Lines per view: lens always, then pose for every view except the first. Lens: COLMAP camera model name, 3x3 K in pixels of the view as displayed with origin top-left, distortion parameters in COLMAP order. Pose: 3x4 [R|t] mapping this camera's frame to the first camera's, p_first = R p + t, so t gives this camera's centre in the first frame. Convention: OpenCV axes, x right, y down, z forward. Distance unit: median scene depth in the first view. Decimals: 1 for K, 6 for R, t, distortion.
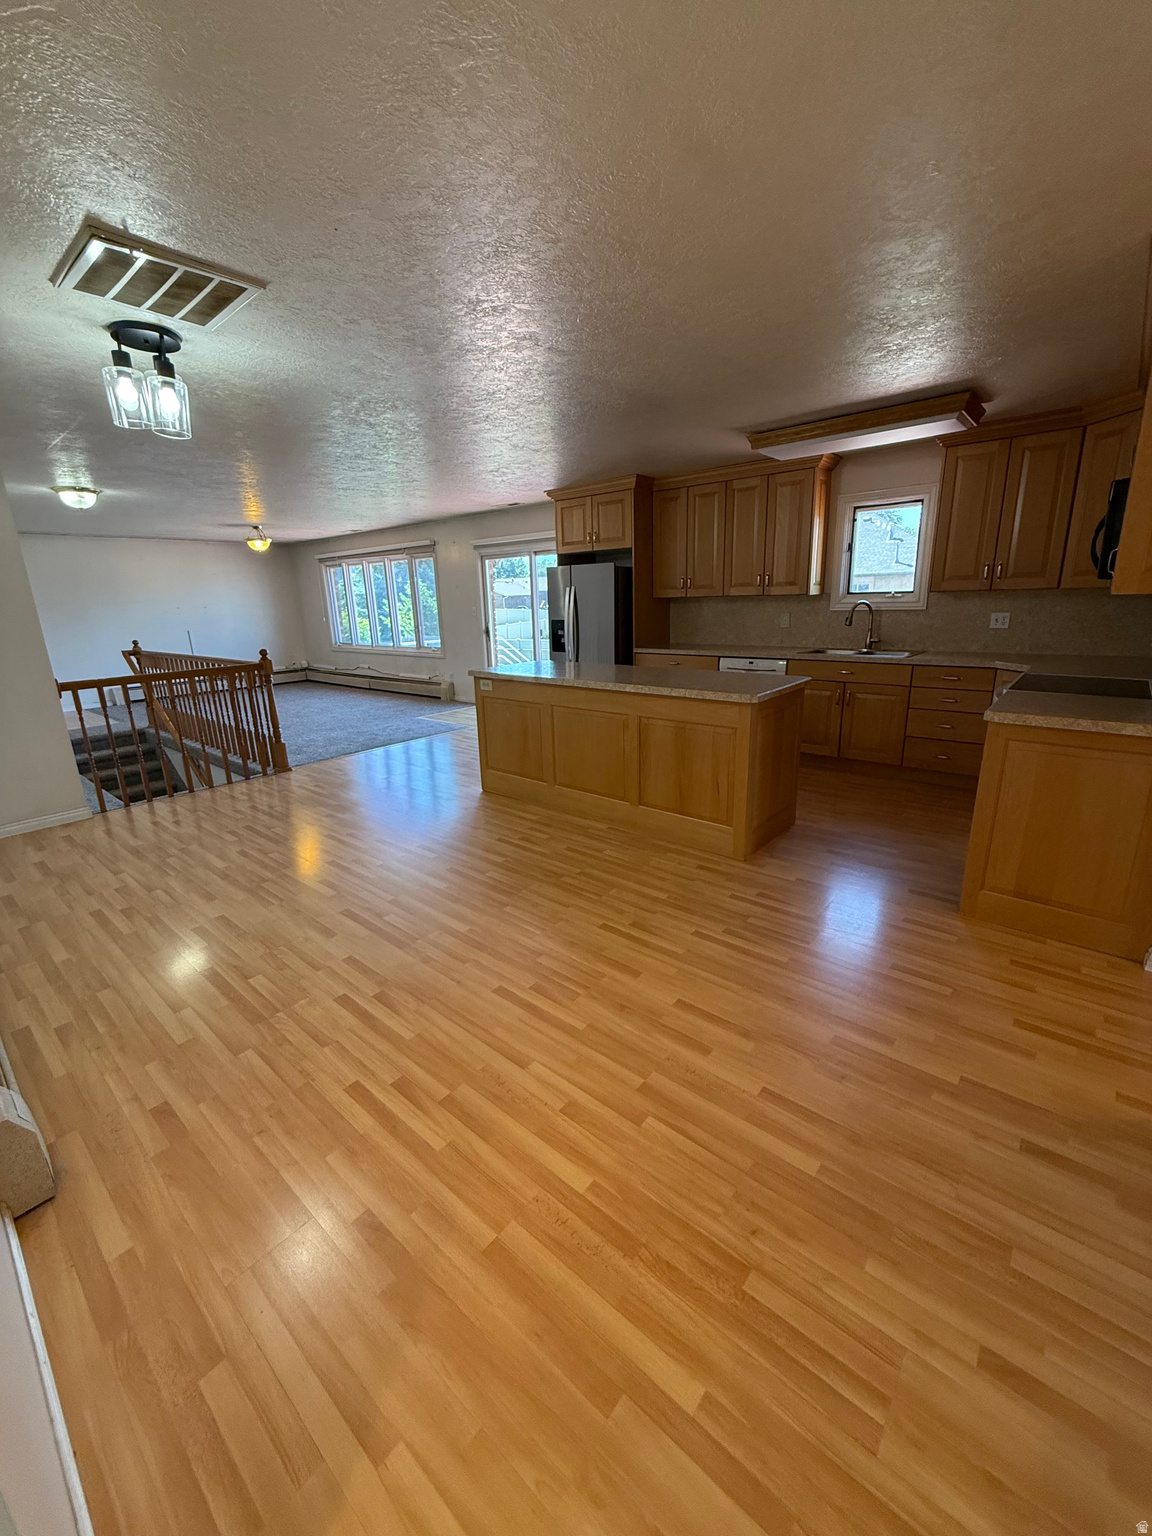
lens RADIAL K [[611.9, 0, 577.2], [0, 611.9, 760.9], [0, 0, 1]] dist [-0.000541, 0.000157]
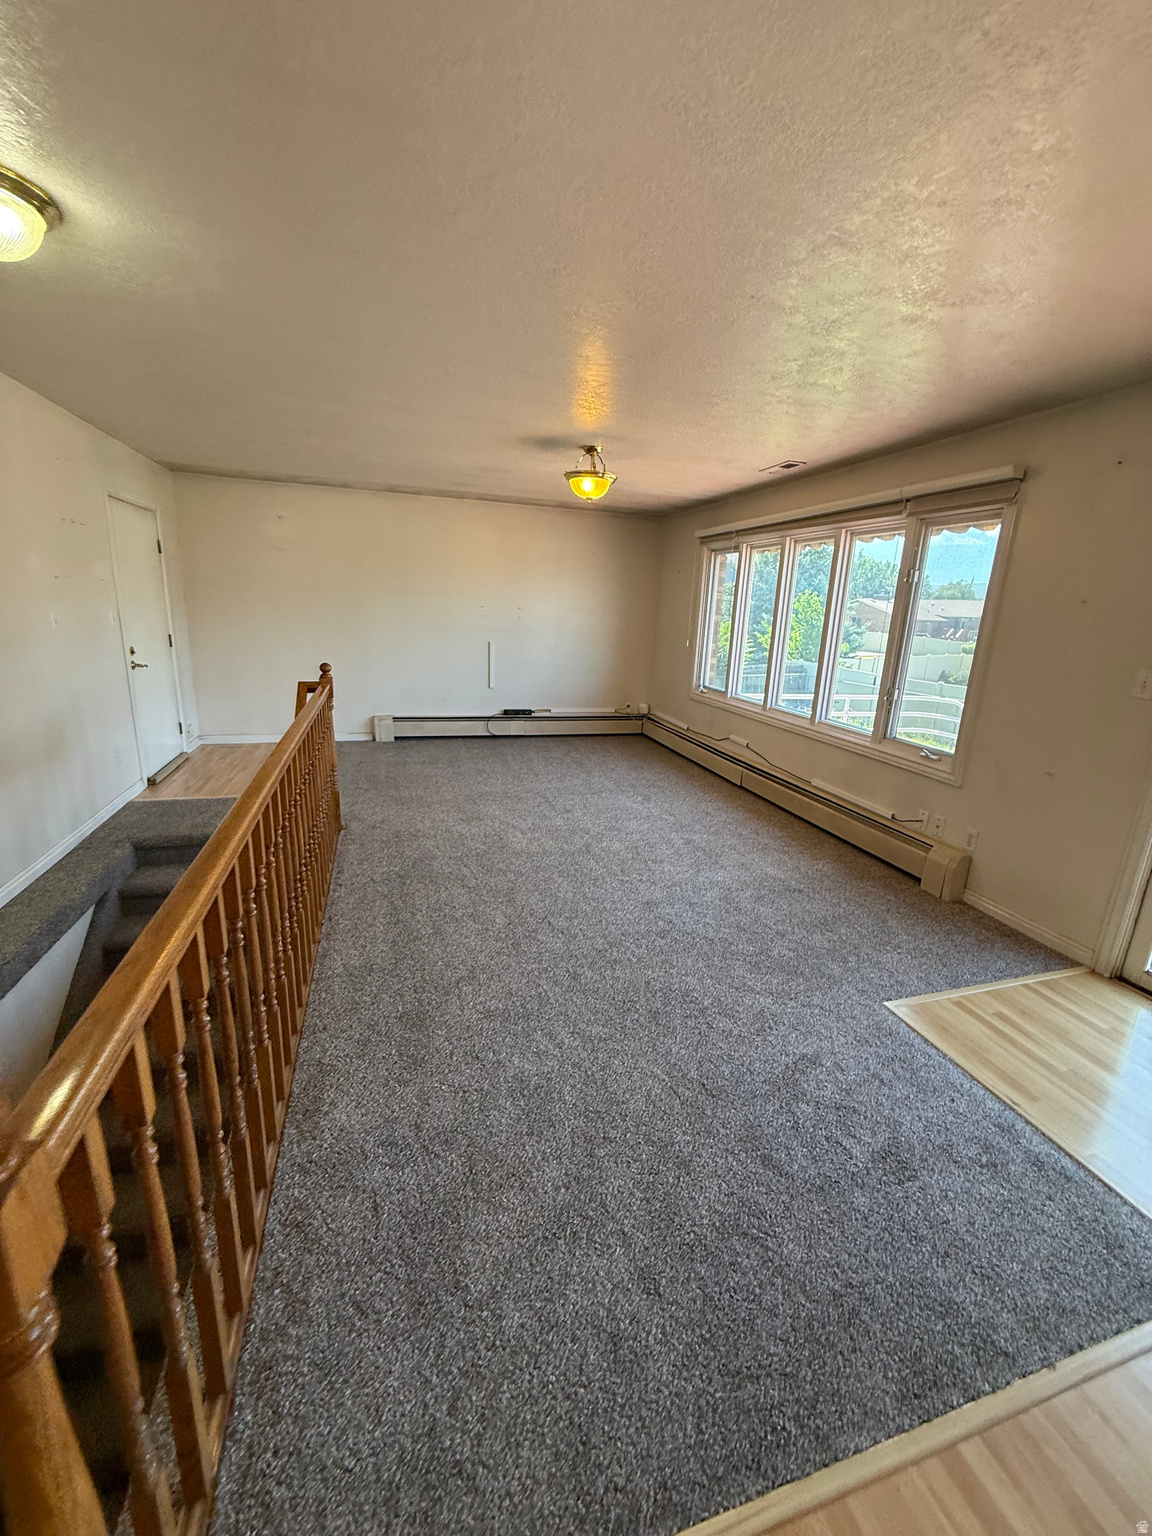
lens RADIAL K [[611.9, 0, 577.2], [0, 611.9, 760.9], [0, 0, 1]] dist [-0.000541, 0.000157]
pose [[0.841257, 0.196912, -0.503500, -0.202425], [-0.206916, 0.977673, 0.036635, -0.131371], [0.499472, 0.073363, 0.863218, 0.491550]]
